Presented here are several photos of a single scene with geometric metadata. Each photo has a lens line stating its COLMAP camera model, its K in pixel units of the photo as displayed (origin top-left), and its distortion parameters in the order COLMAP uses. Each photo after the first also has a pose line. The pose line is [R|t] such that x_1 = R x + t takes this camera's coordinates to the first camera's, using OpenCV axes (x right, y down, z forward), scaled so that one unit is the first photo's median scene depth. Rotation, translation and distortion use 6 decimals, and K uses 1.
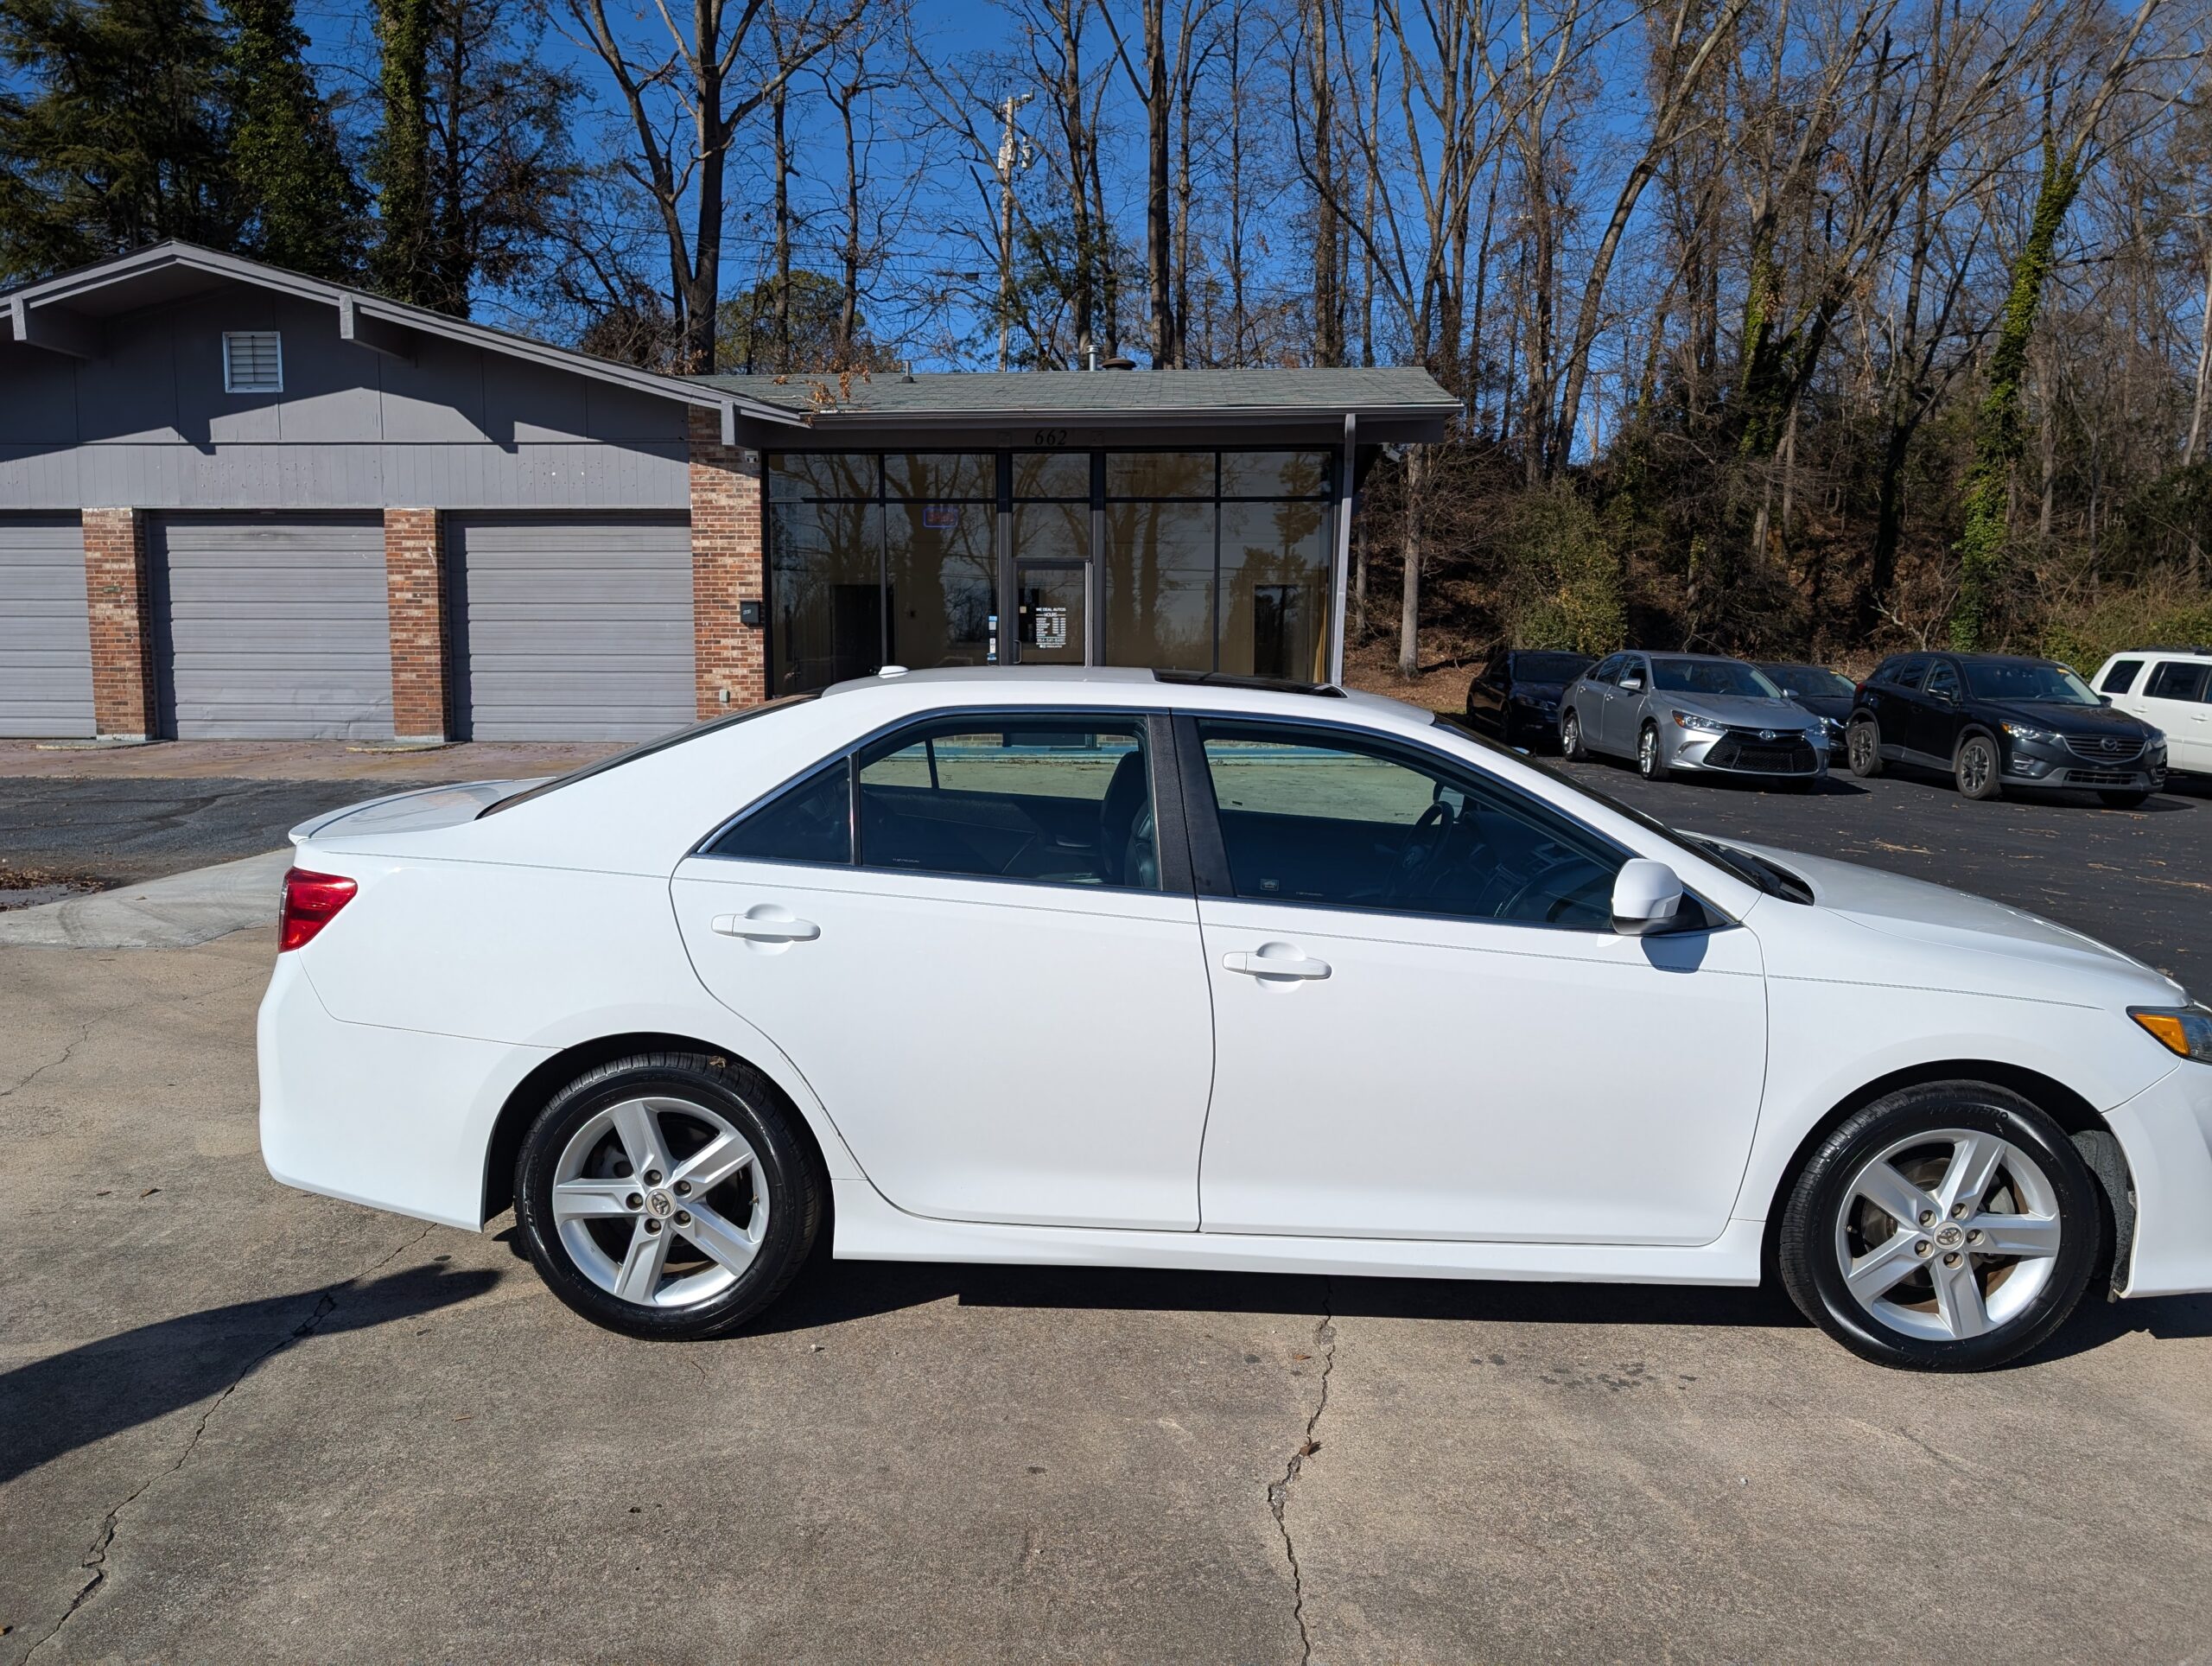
lens RADIAL K [[1580.3, 0, 1090.5], [0, 1580.3, 842.4], [0, 0, 1]] dist [0.013101, -0.010103]
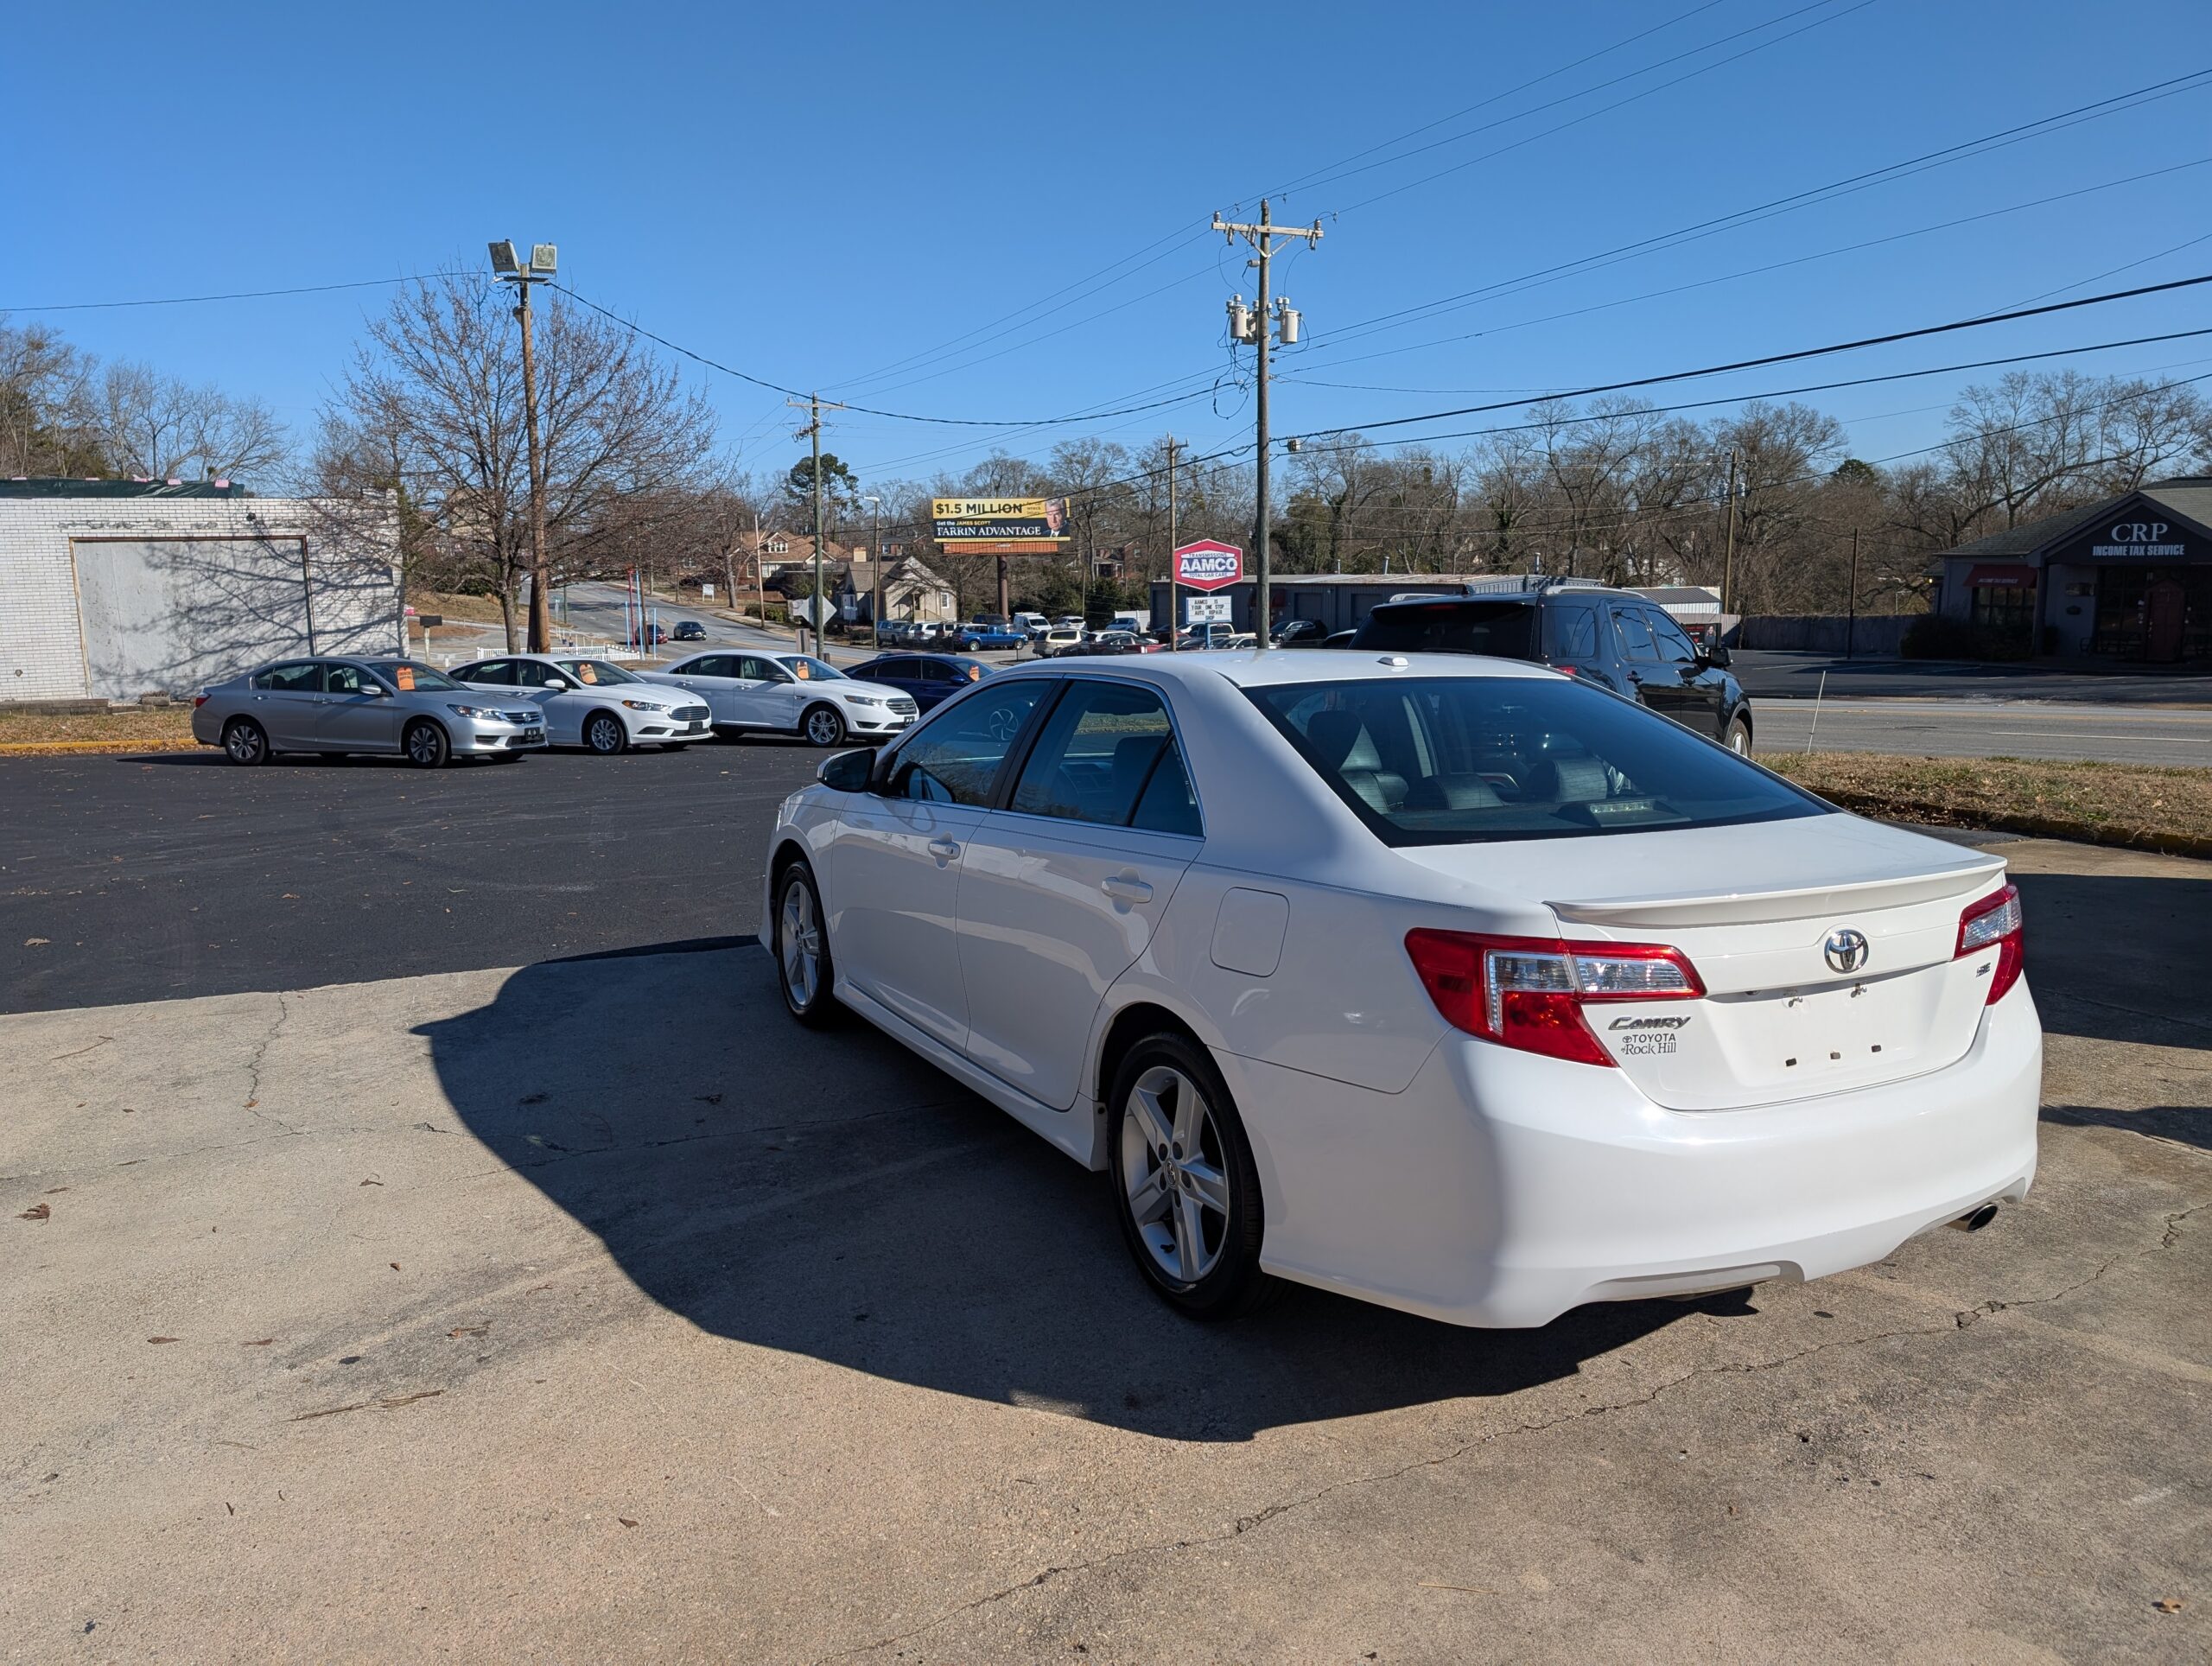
lens RADIAL K [[1588.4, 0, 1092.4], [0, 1588.4, 826.9], [0, 0, 1]] dist [0.008166, -0.003798]
pose [[-0.469143, -0.141077, 0.871781, -0.200280], [0.112190, 0.969639, 0.217287, -0.053029], [-0.875967, 0.199744, -0.439071, 0.353536]]
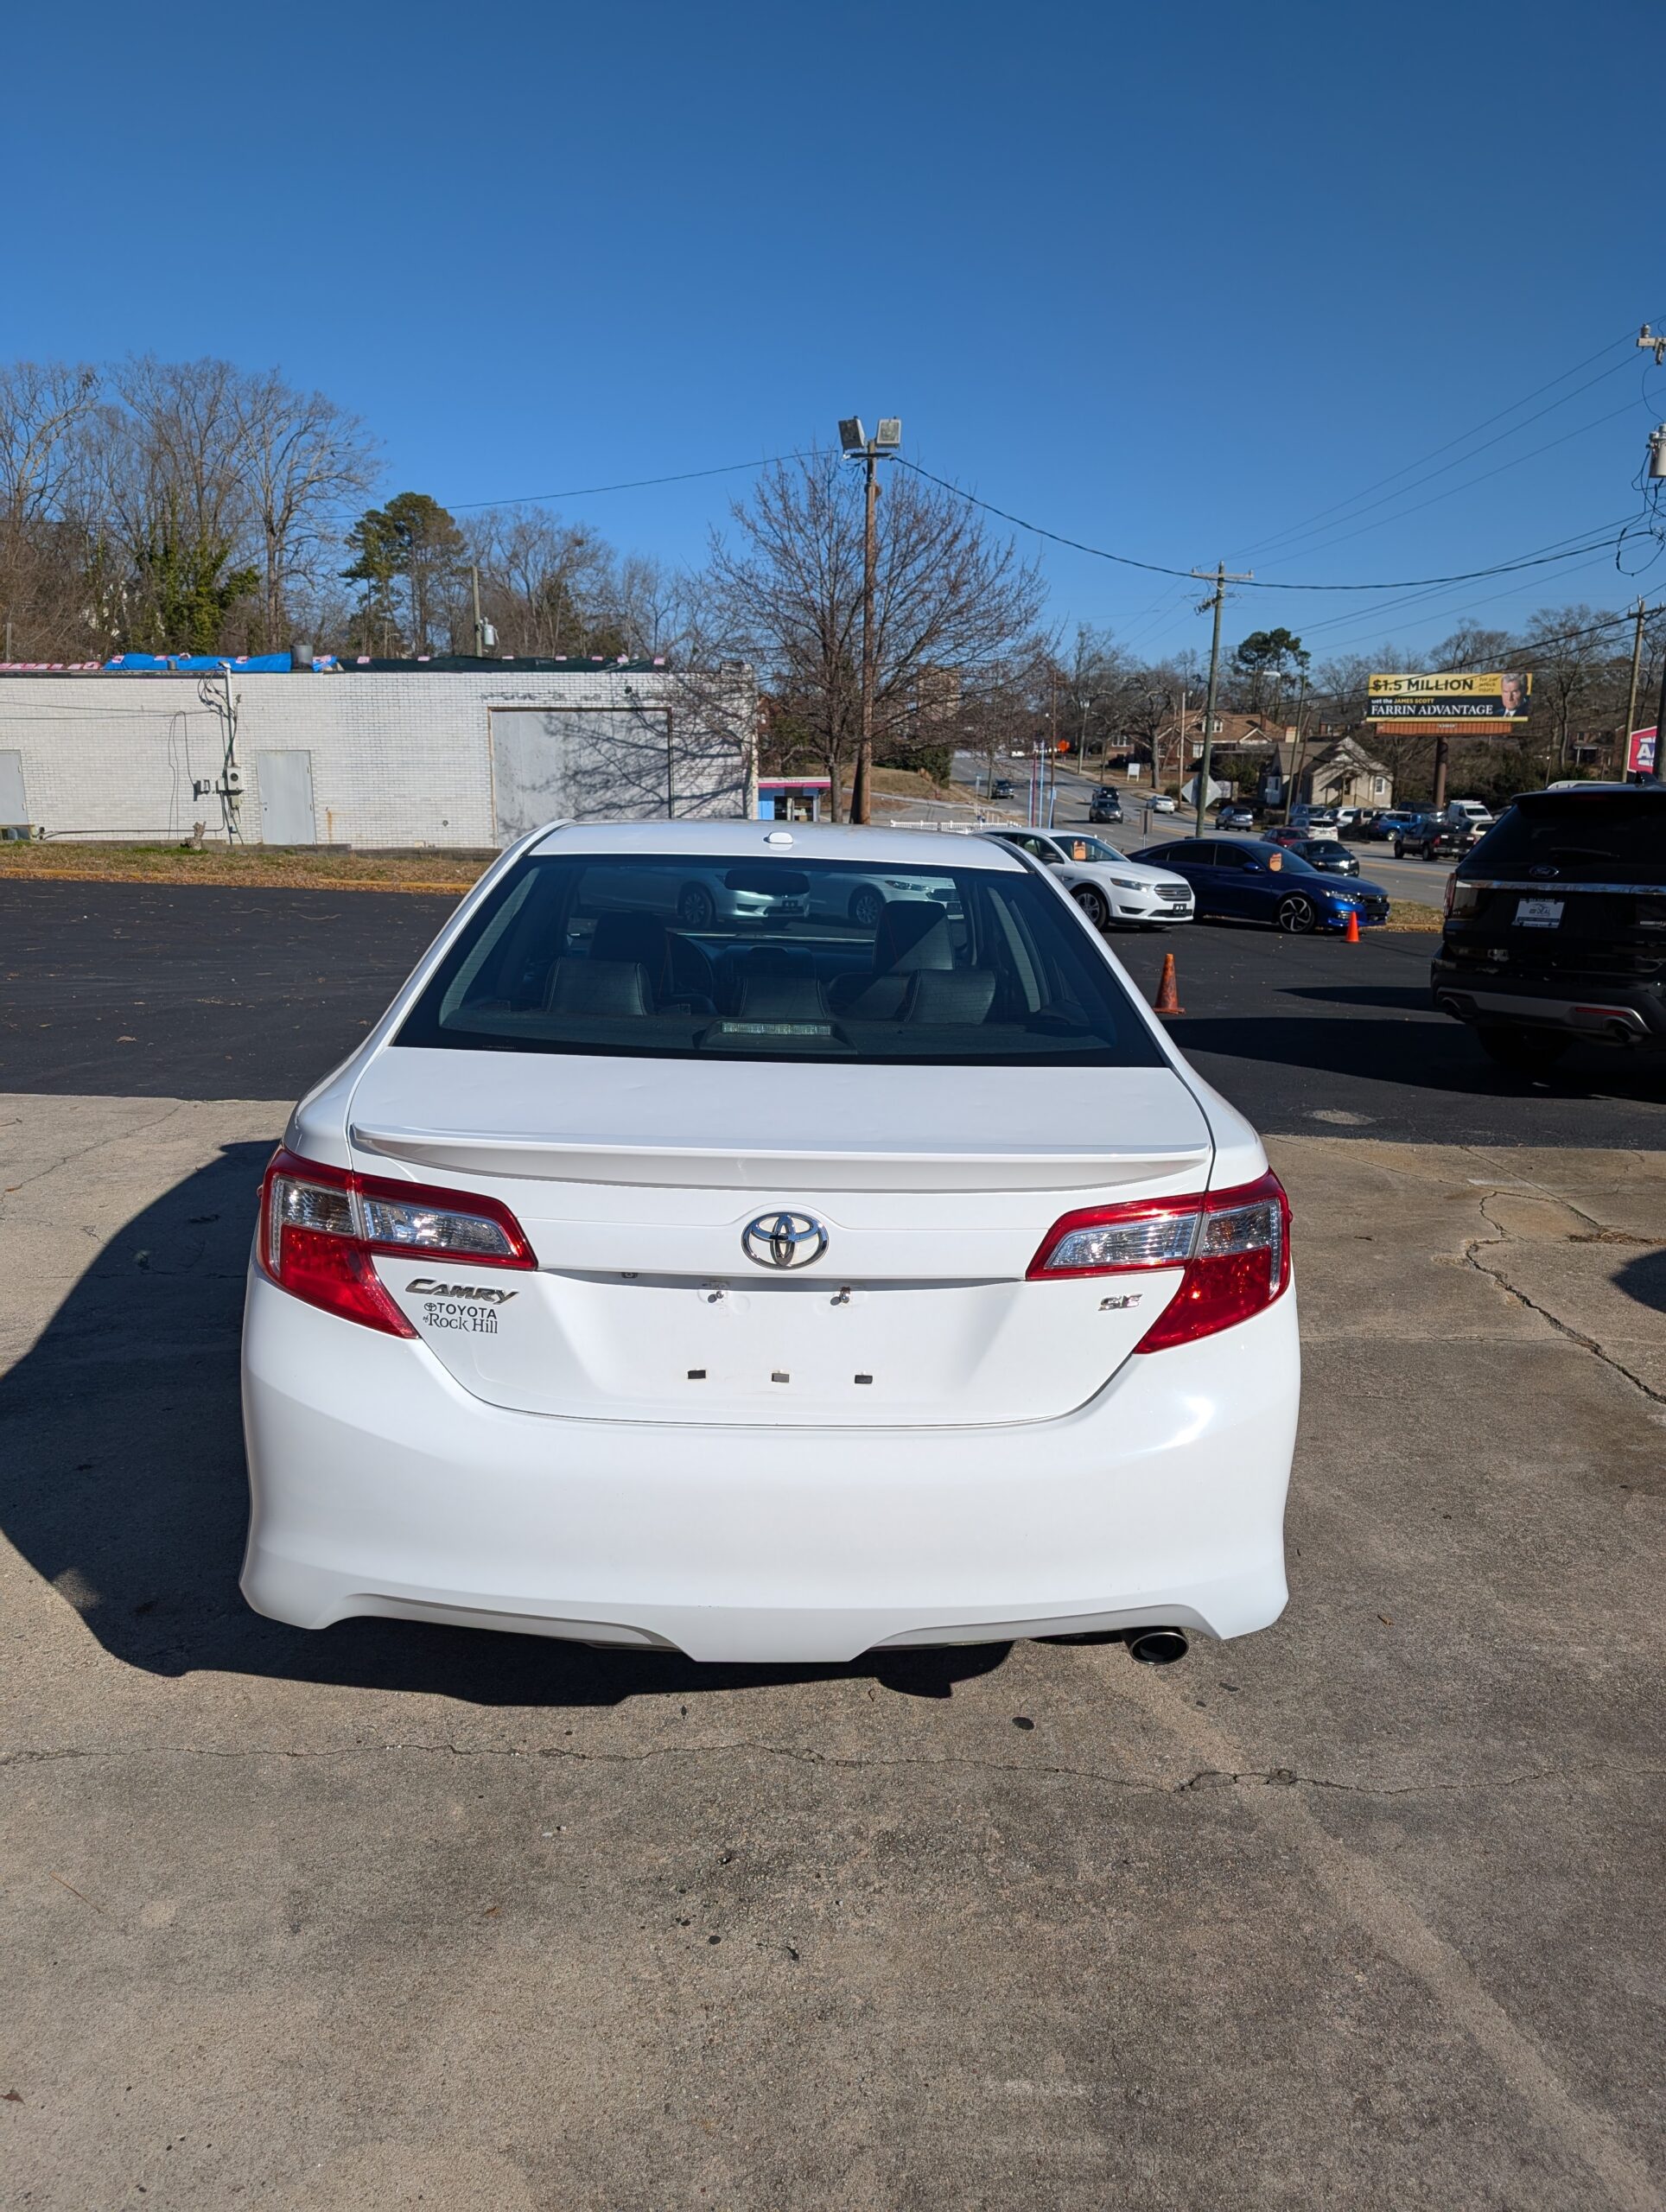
lens RADIAL K [[1594.0, 0, 815.3], [0, 1594.0, 1104.3], [0, 0, 1]] dist [0.013582, -0.009296]
pose [[-0.048629, -0.221533, 0.973940, -0.210953], [0.108759, 0.968121, 0.225640, -0.034289], [-0.992878, 0.116898, -0.022985, 0.221246]]
